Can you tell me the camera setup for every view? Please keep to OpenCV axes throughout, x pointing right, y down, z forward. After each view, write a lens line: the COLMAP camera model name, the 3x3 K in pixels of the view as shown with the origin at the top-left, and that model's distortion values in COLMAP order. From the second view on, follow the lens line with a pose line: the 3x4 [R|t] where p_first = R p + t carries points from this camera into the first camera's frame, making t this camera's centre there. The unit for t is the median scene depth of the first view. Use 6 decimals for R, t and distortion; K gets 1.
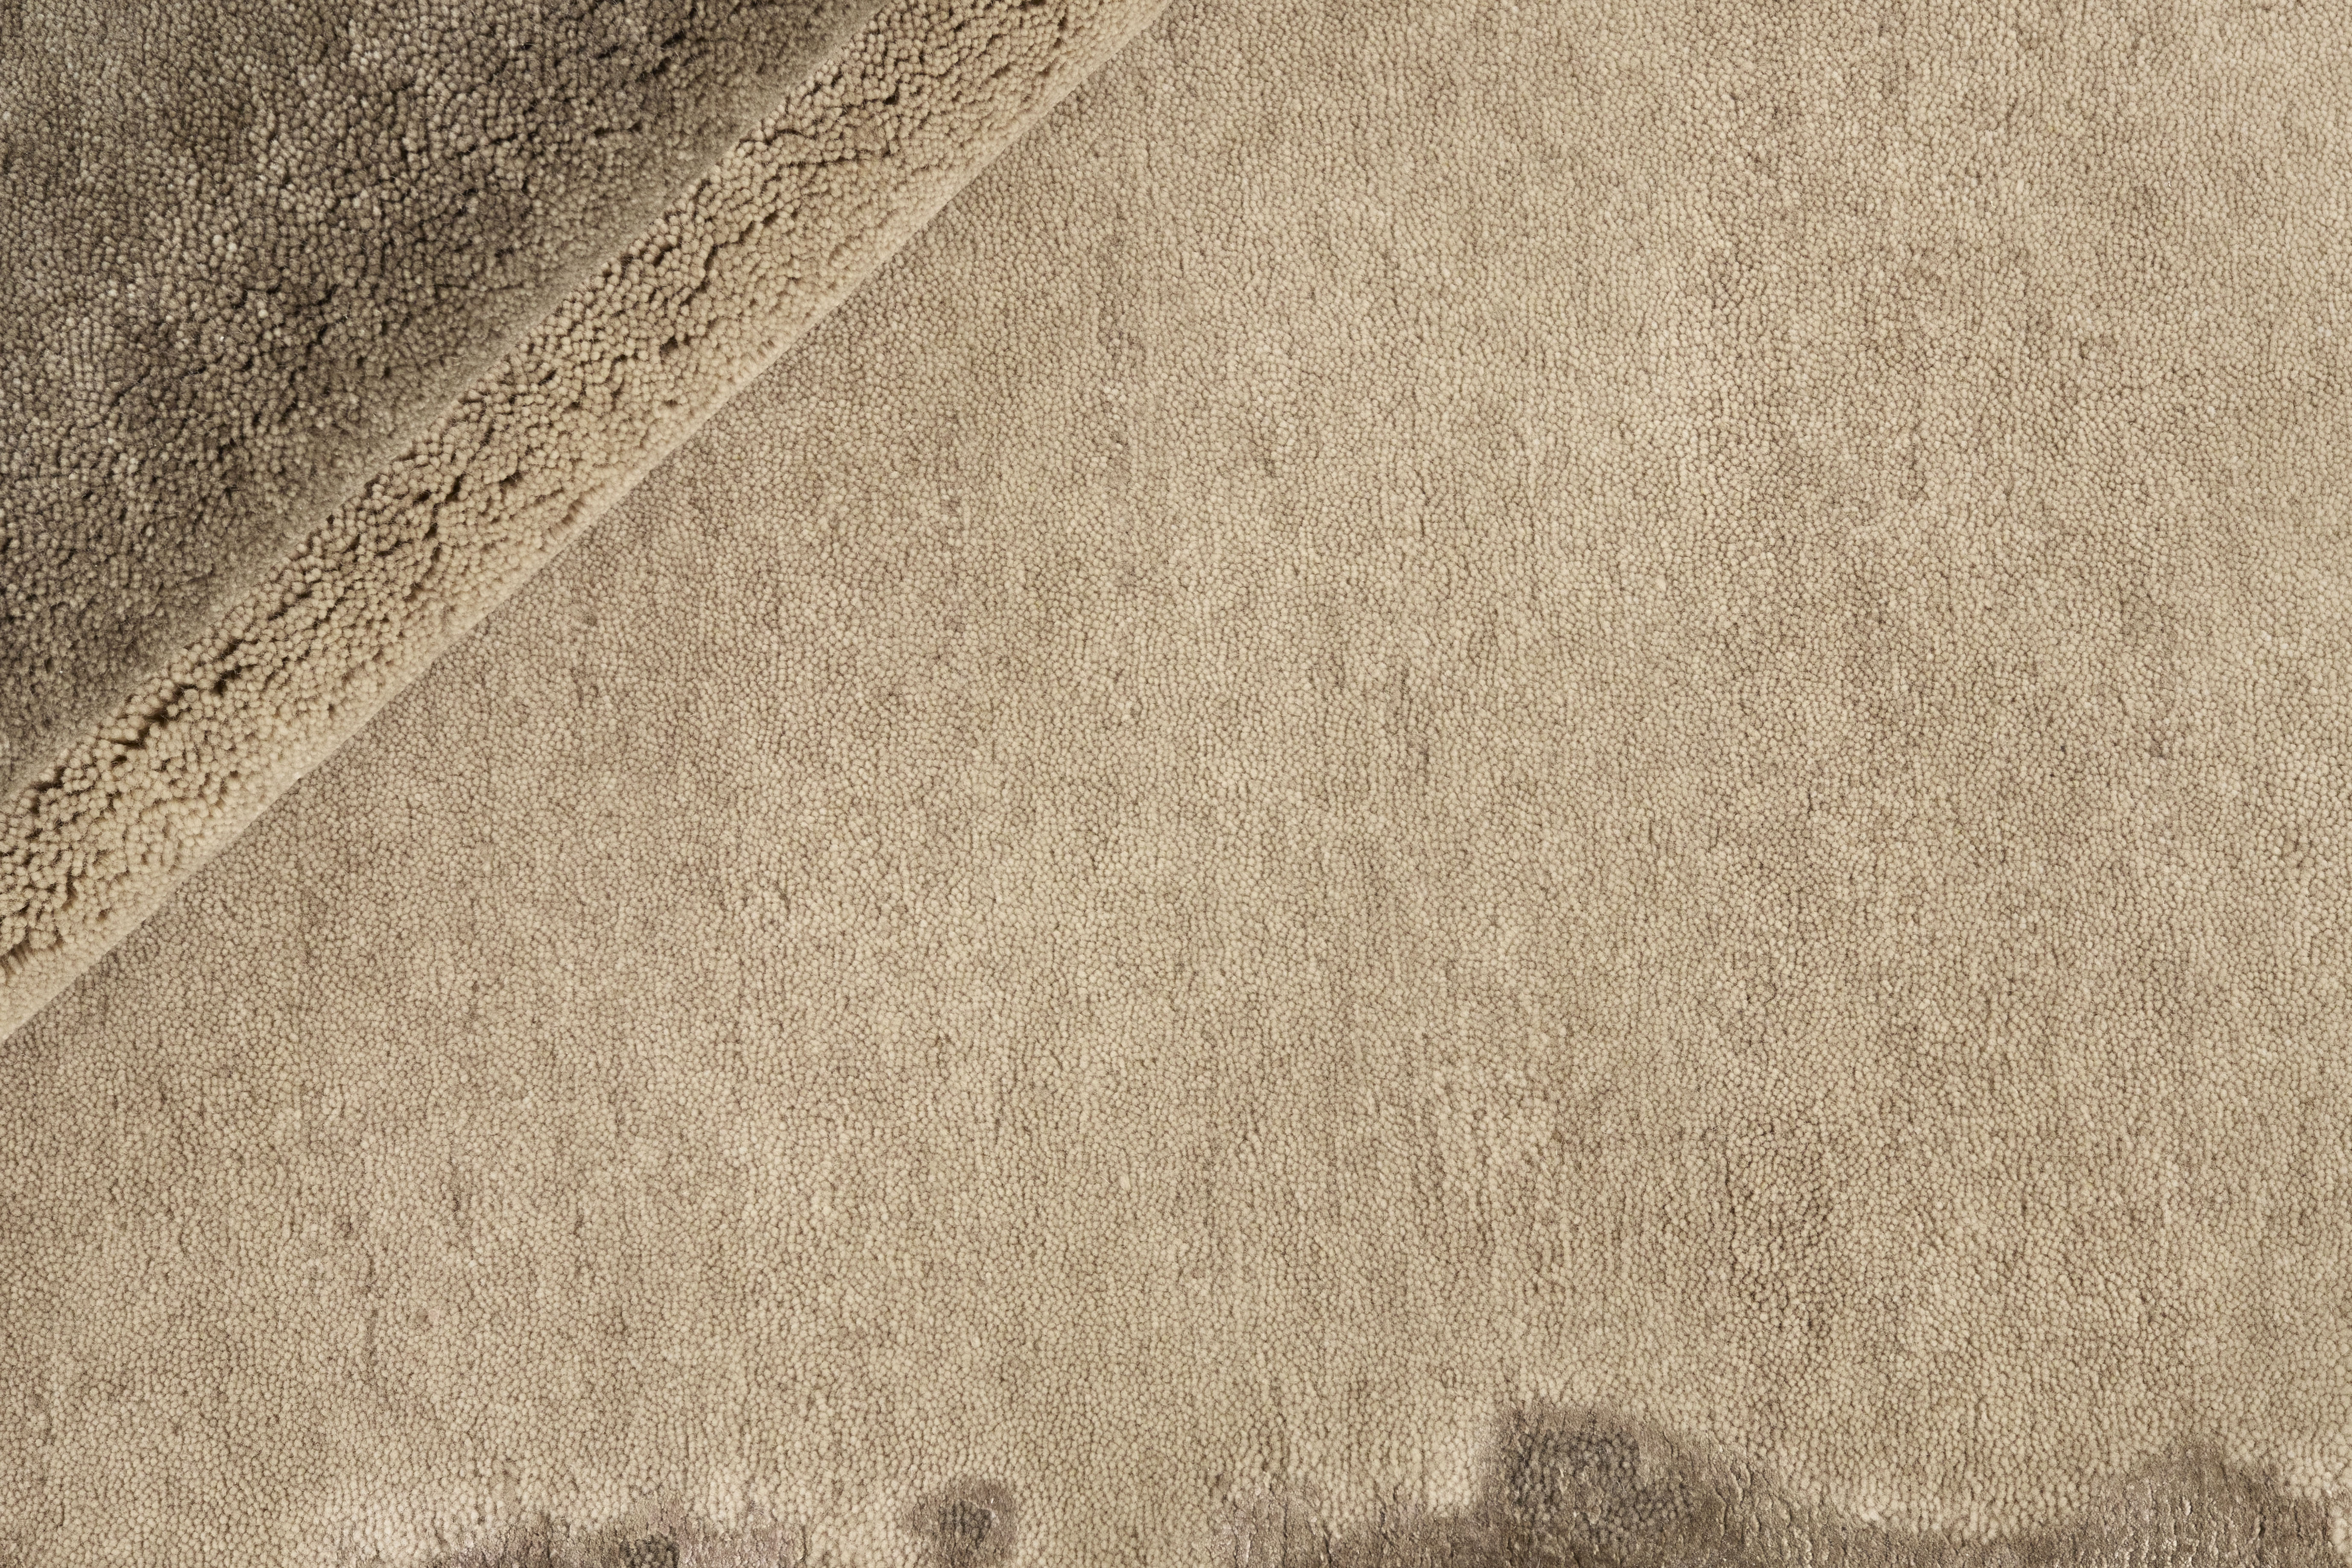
lens RADIAL K [[3730.5, 0, 1176.0], [0, 3730.5, 784.0], [0, 0, 1]] dist [0.108092, 0.151444]
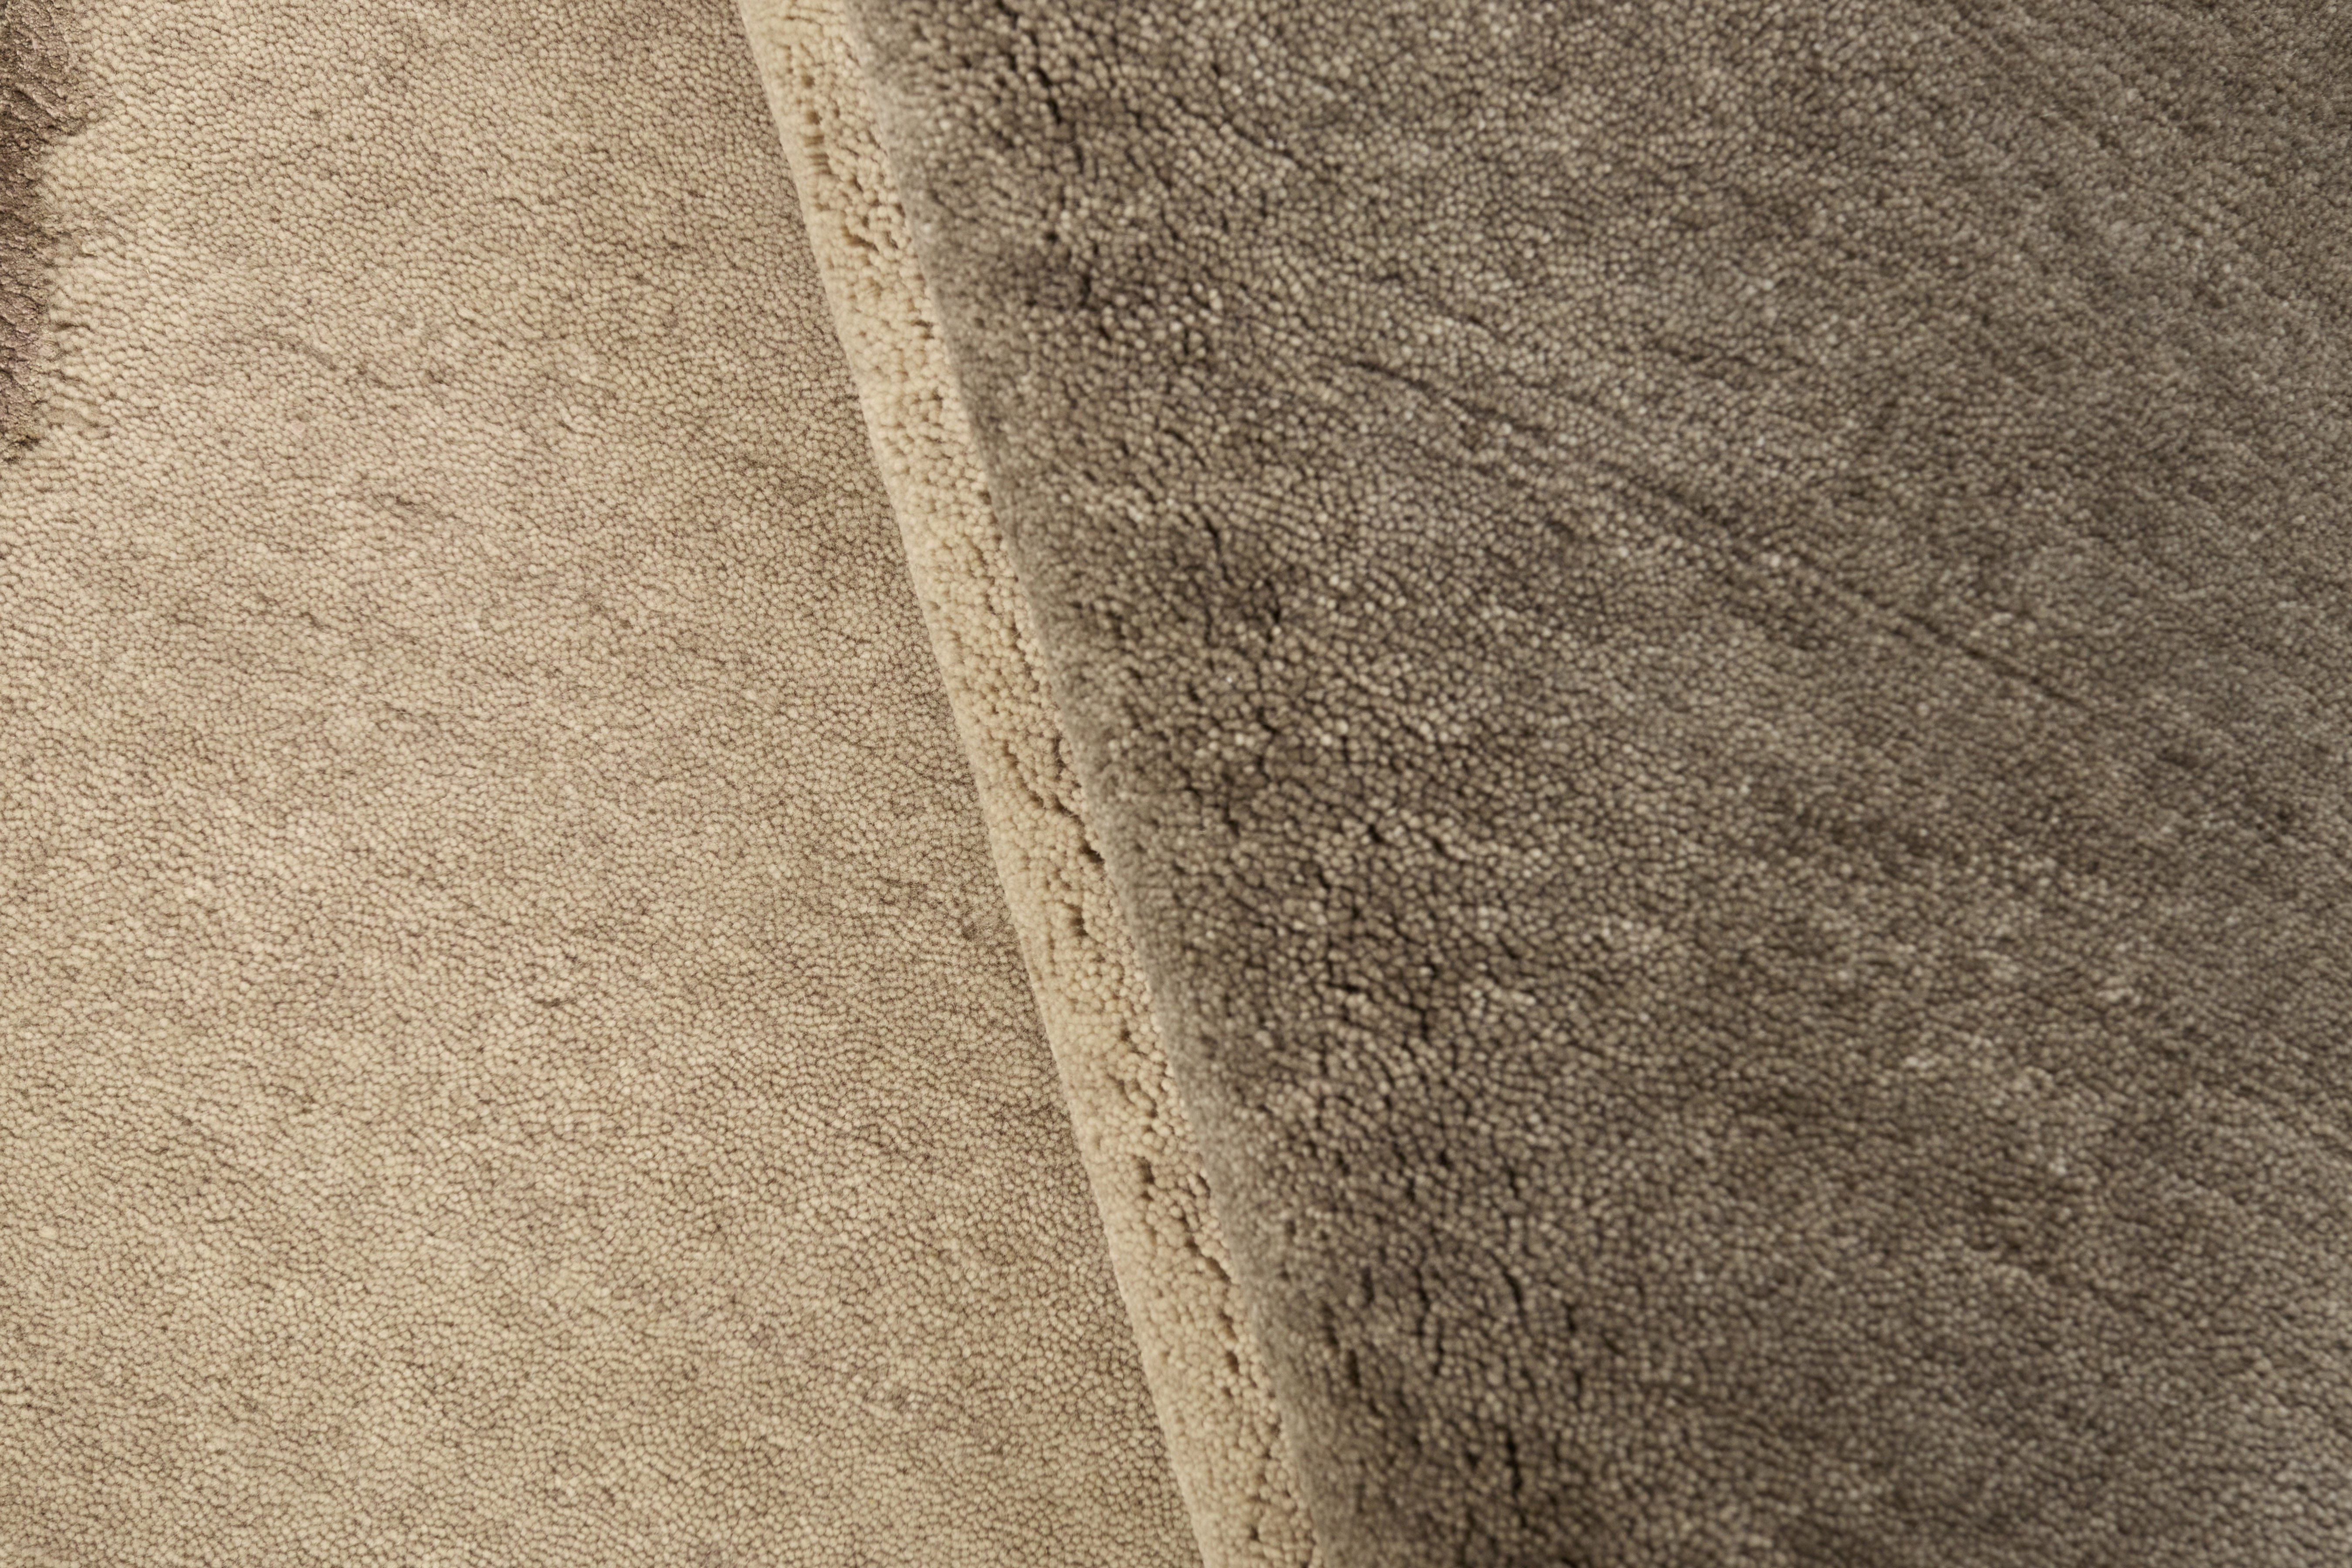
lens RADIAL K [[3757.2, 0, 1176.0], [0, 3757.2, 784.0], [0, 0, 1]] dist [0.040407, 0.139725]
pose [[-0.431195, 0.900644, -0.053956, -0.186027], [-0.886738, -0.411974, 0.209698, -0.280148], [0.166635, 0.138265, 0.976276, 0.237079]]
